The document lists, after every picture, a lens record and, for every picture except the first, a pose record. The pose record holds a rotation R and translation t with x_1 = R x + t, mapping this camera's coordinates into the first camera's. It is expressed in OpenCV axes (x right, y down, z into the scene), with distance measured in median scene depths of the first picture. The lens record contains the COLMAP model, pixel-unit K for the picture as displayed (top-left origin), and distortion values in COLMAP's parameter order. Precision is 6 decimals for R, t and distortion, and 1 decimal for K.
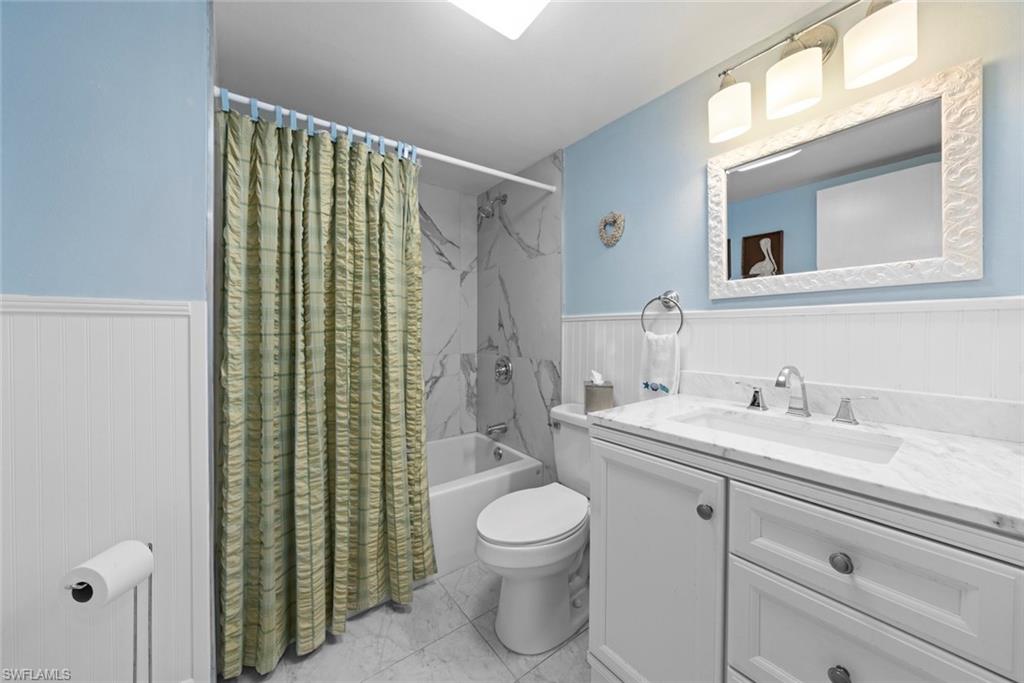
lens RADIAL K [[361.3, 0, 511.2], [0, 361.3, 334.8], [0, 0, 1]] dist [-0.000004, 0.001186]
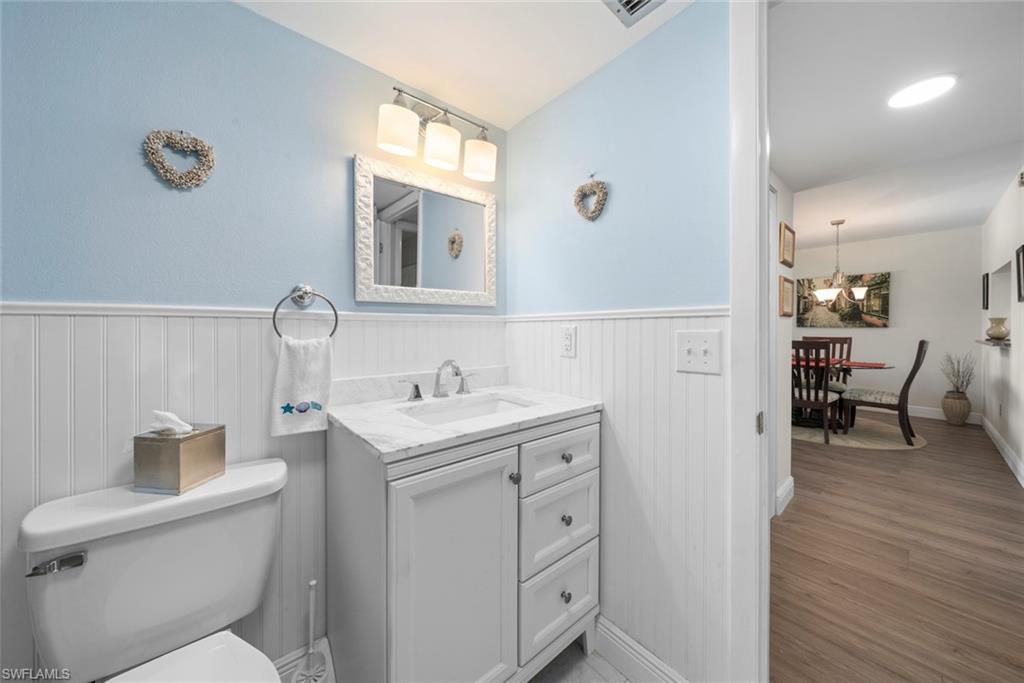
lens RADIAL K [[349.9, 0, 516.2], [0, 349.9, 332.1], [0, 0, 1]] dist [0.010426, 0.001929]
pose [[-0.053749, -0.008514, 0.998518, -0.416121], [0.011971, 0.999886, 0.009170, -0.019285], [-0.998483, 0.012446, -0.053641, 0.646449]]
